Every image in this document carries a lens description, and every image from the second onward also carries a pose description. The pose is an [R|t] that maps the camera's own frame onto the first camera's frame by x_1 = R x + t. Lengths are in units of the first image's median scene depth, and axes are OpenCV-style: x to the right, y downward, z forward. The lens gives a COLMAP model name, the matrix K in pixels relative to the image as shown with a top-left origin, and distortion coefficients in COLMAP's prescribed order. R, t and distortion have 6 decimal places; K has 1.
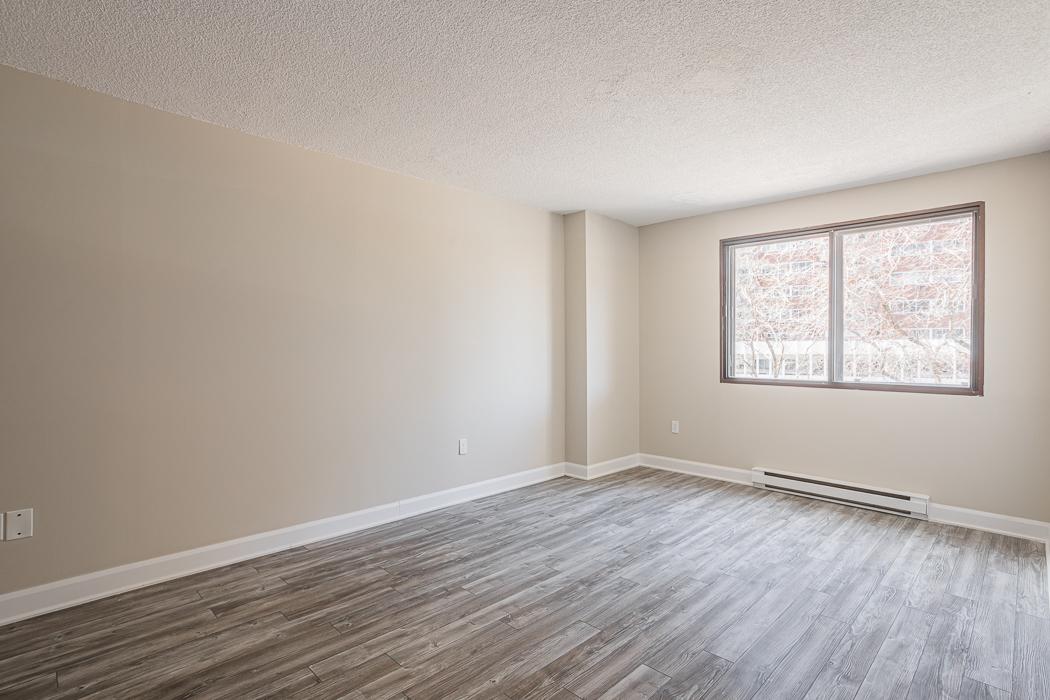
lens RADIAL K [[501.6, 0, 525.2], [0, 501.6, 352.4], [0, 0, 1]] dist [0.004981, 0.001439]
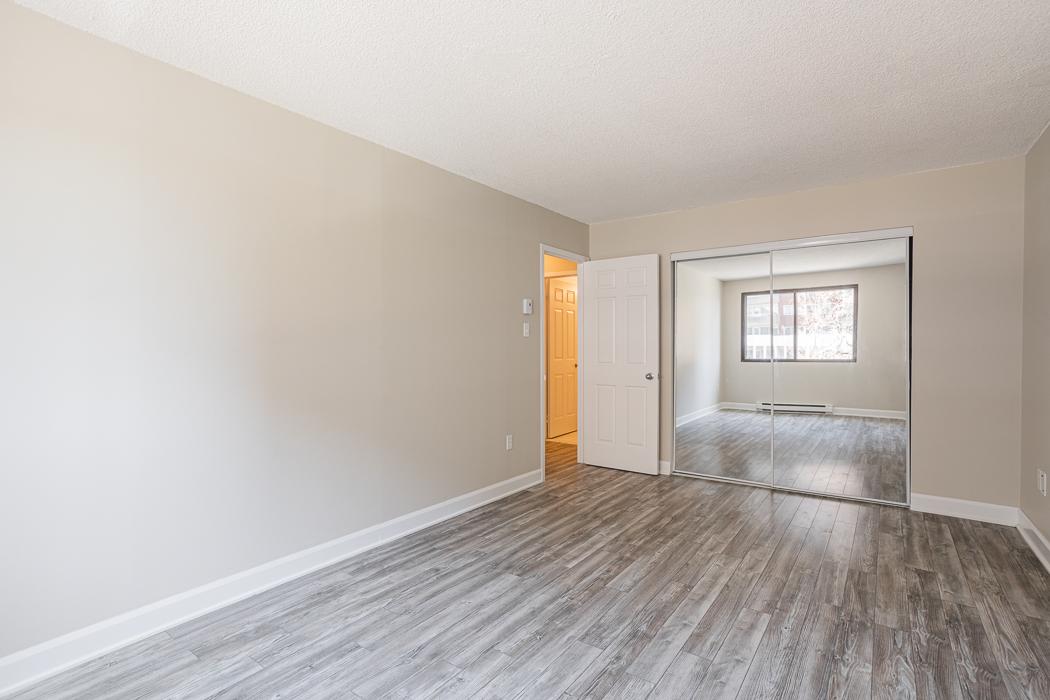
lens RADIAL K [[501.6, 0, 526.6], [0, 501.6, 347.1], [0, 0, 1]] dist [0.004981, 0.001439]
pose [[-0.986431, 0.000217, -0.164178, 0.466415], [-0.000544, 0.999989, 0.004588, -0.015510], [0.164177, 0.004615, -0.986420, 1.880232]]
